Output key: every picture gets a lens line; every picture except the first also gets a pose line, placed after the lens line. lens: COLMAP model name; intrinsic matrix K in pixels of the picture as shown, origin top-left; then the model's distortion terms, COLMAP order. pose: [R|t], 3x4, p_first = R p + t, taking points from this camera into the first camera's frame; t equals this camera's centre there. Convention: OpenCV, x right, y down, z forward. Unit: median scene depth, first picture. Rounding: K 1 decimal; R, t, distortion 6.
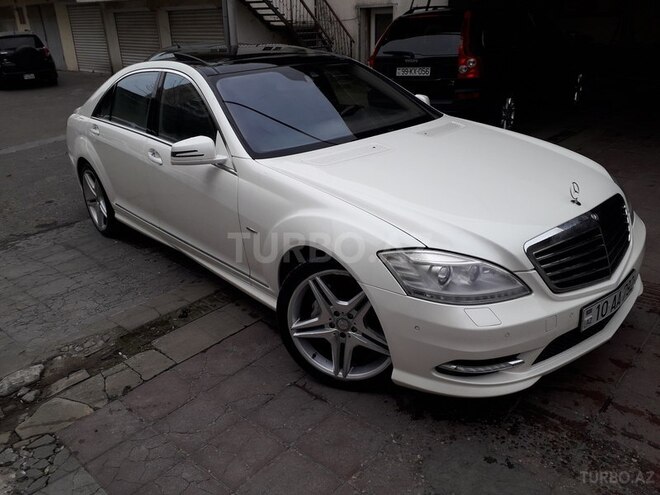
lens RADIAL K [[527.2, 0, 330.0], [0, 527.2, 247.5], [0, 0, 1]] dist [0.007826, 0.003166]
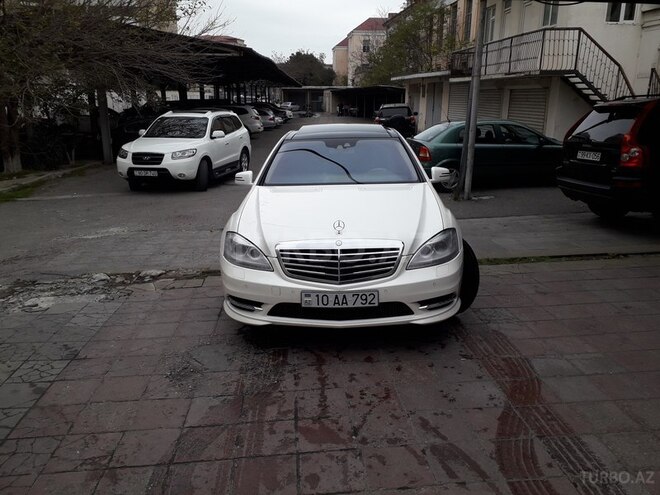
lens RADIAL K [[527.2, 0, 330.0], [0, 527.2, 247.5], [0, 0, 1]] dist [0.007826, 0.003166]
pose [[0.735683, 0.202970, -0.646199, 0.517938], [-0.278012, 0.960463, -0.014831, -0.005180], [0.617640, 0.190562, 0.763025, -0.071972]]
